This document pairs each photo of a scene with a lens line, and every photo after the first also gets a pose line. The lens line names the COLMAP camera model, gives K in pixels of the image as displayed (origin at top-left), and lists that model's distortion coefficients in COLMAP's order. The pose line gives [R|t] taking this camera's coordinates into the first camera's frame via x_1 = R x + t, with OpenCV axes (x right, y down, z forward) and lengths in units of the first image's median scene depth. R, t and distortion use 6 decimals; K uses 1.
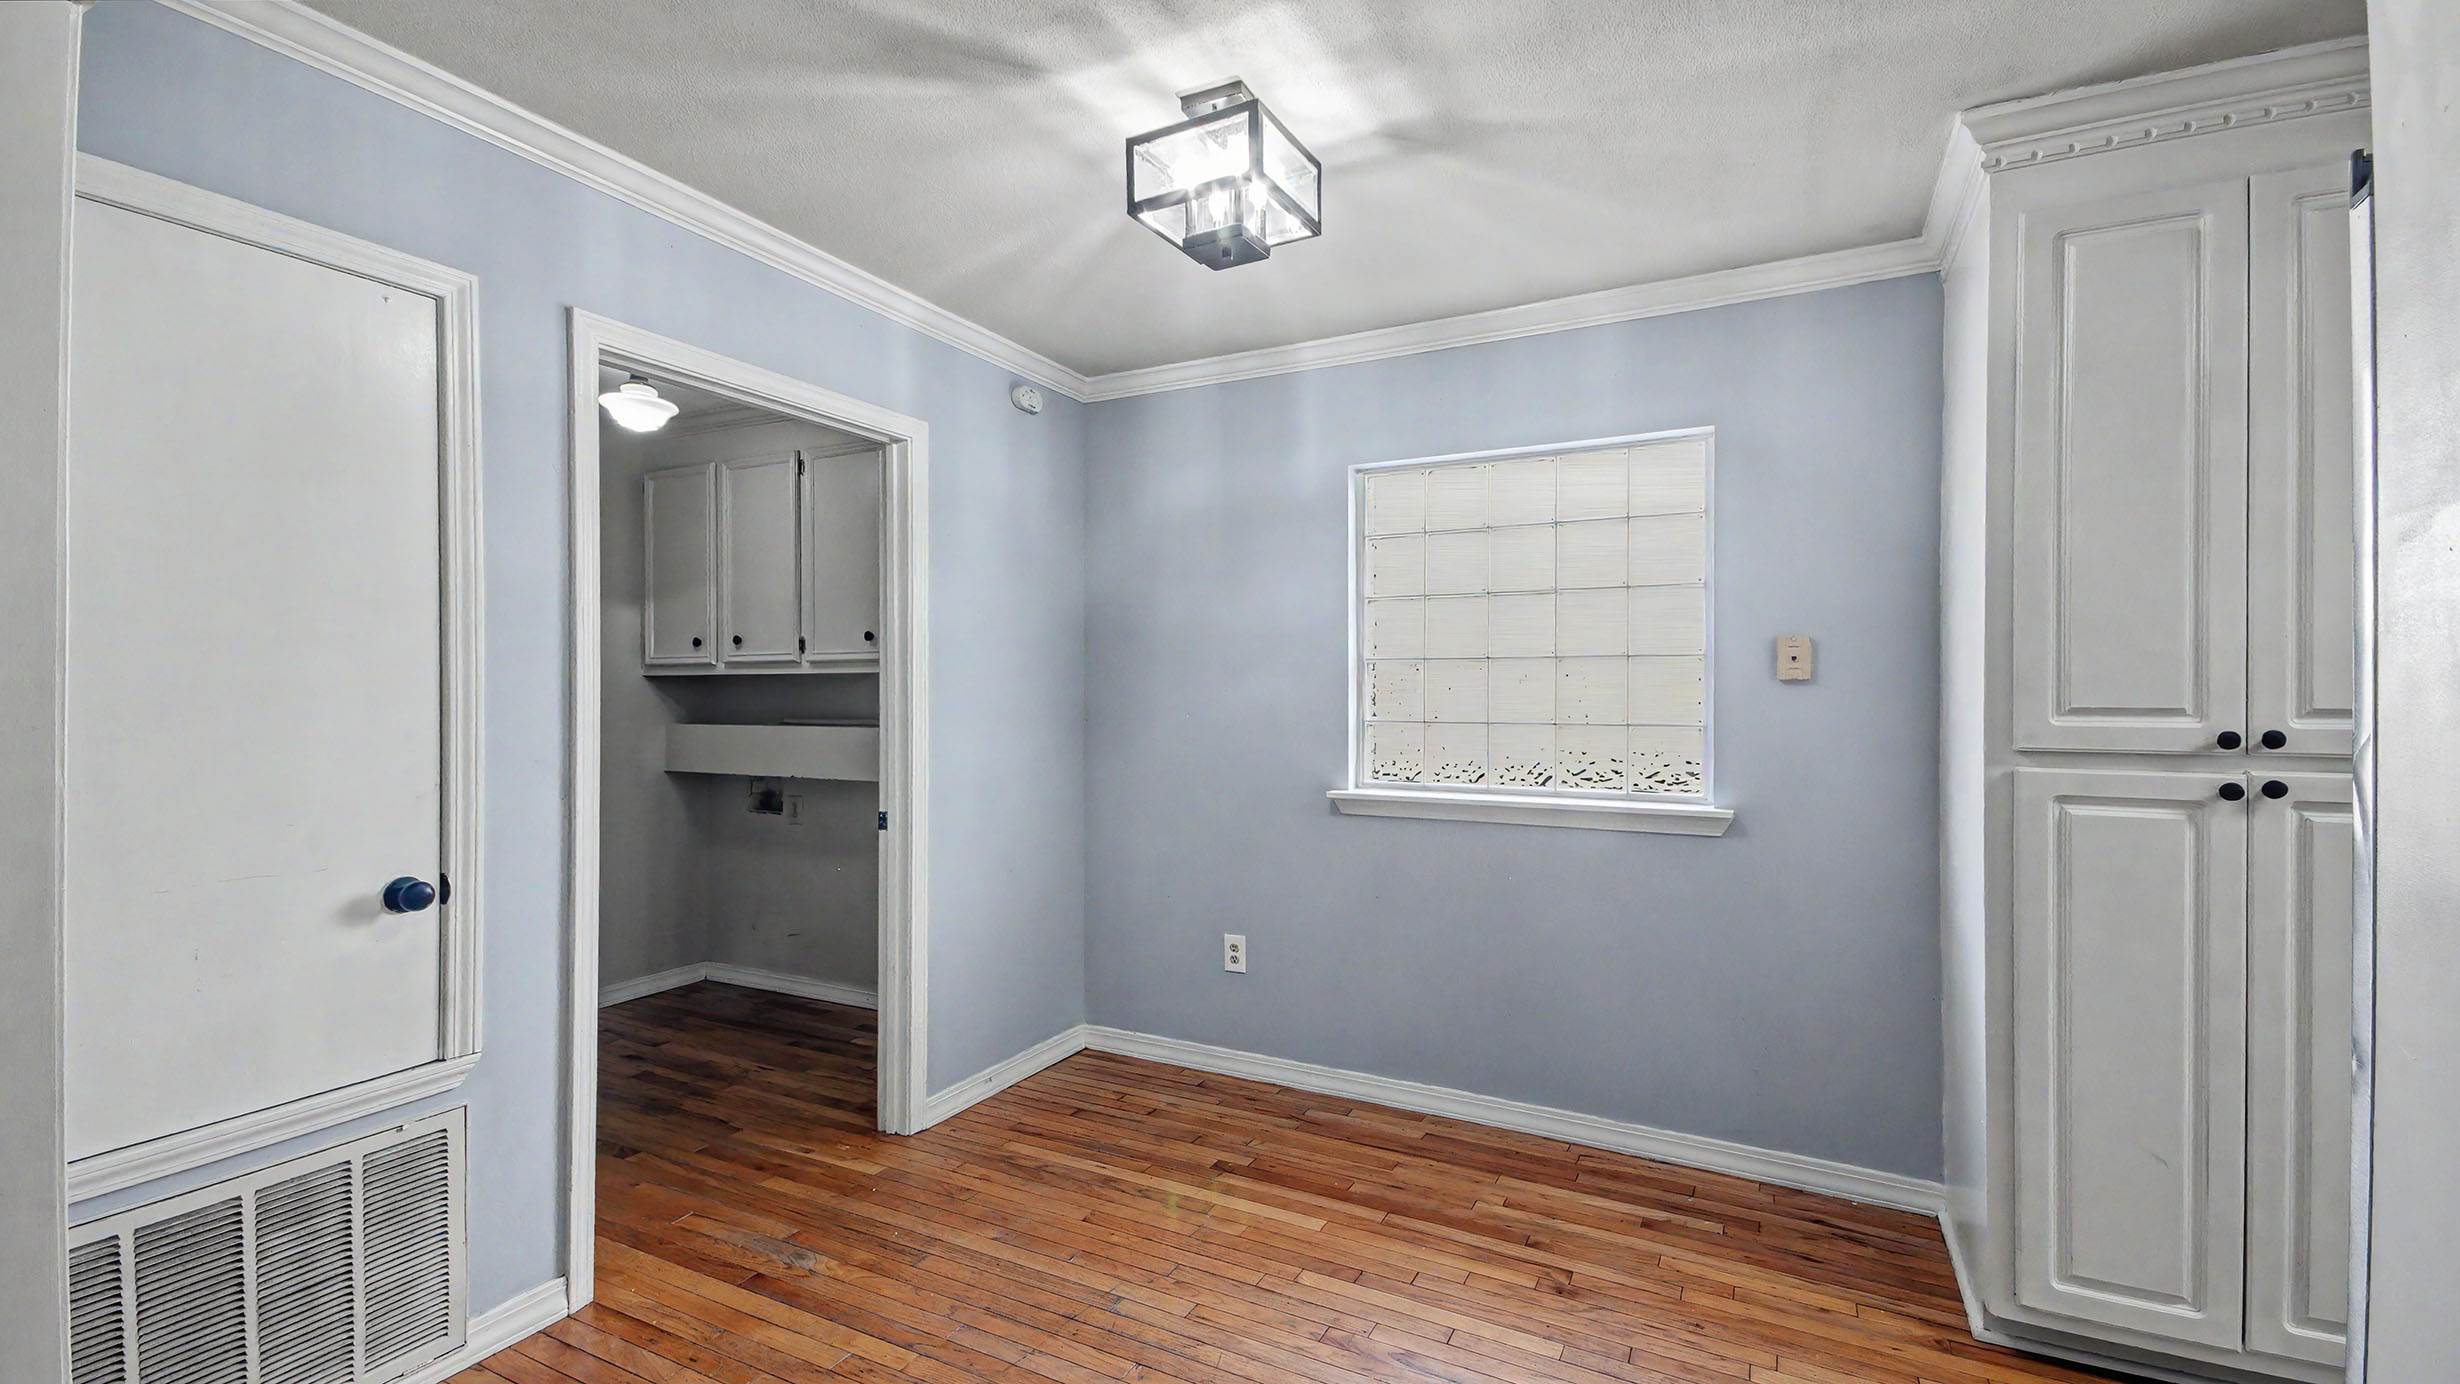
lens RADIAL K [[1079.4, 0, 1207.8], [0, 1079.4, 690.6], [0, 0, 1]] dist [0.027473, -0.000278]
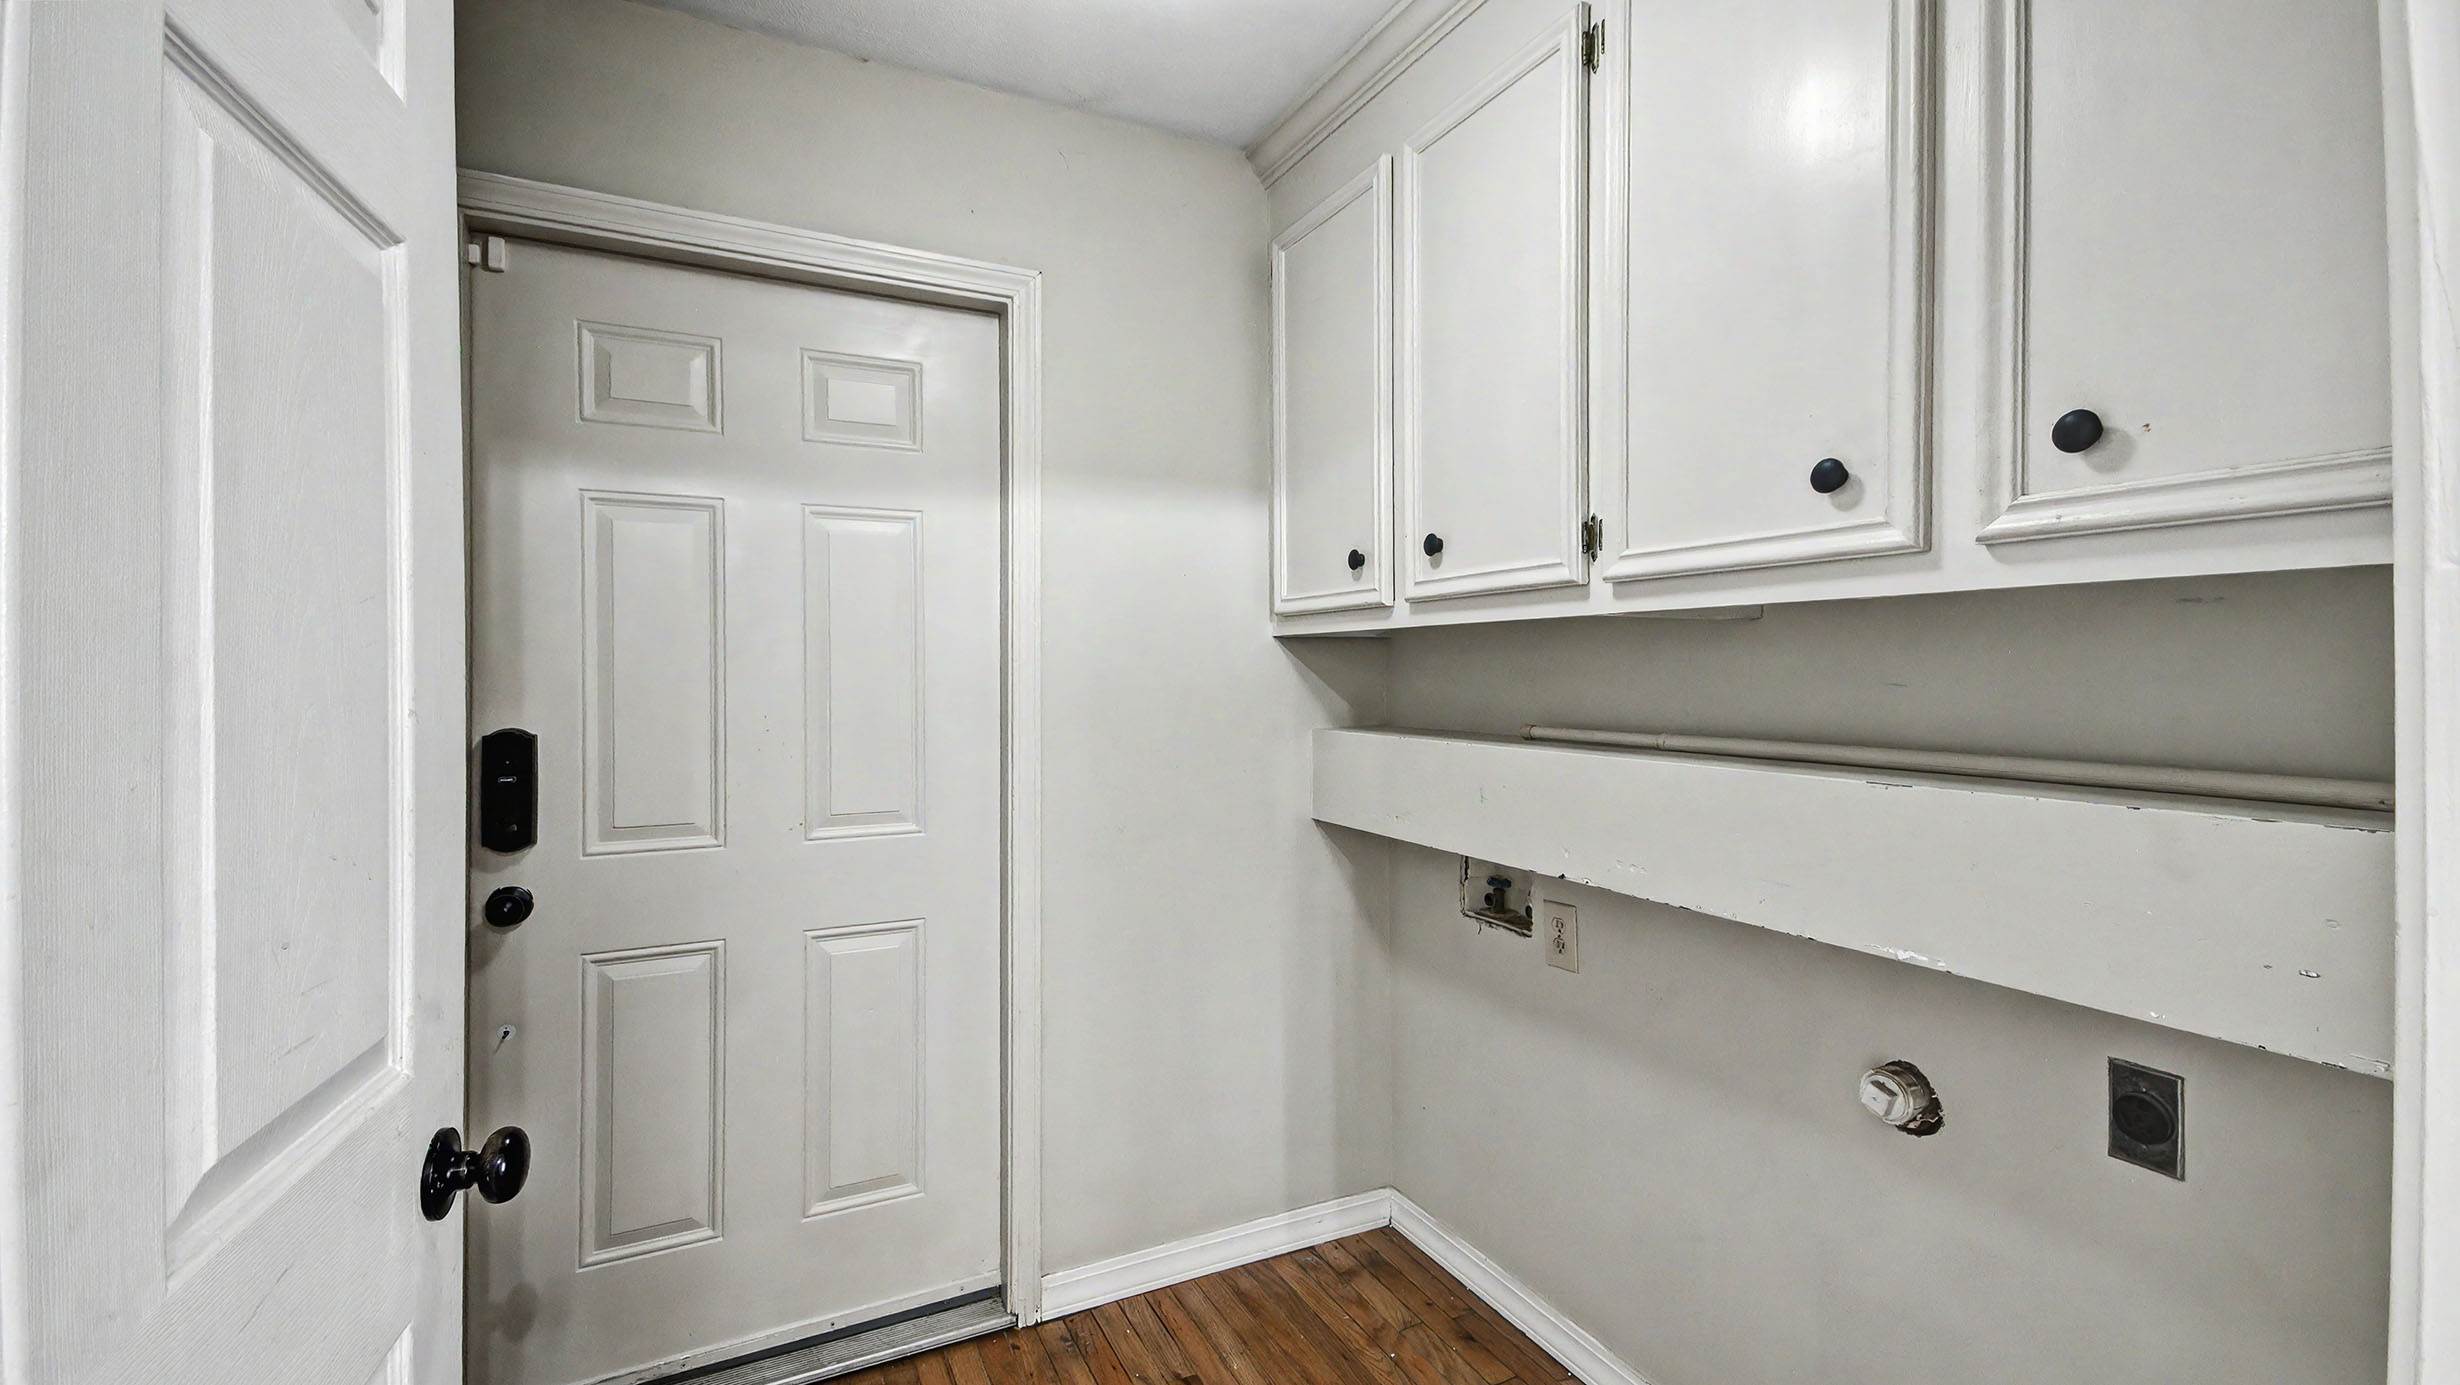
lens RADIAL K [[1098.5, 0, 1222.7], [0, 1098.5, 681.1], [0, 0, 1]] dist [0.037694, -0.000006]
pose [[0.810696, 0.001785, -0.585464, -0.255319], [0.004221, 0.999952, 0.008894, 0.003302], [0.585452, -0.009681, 0.810649, 0.619376]]
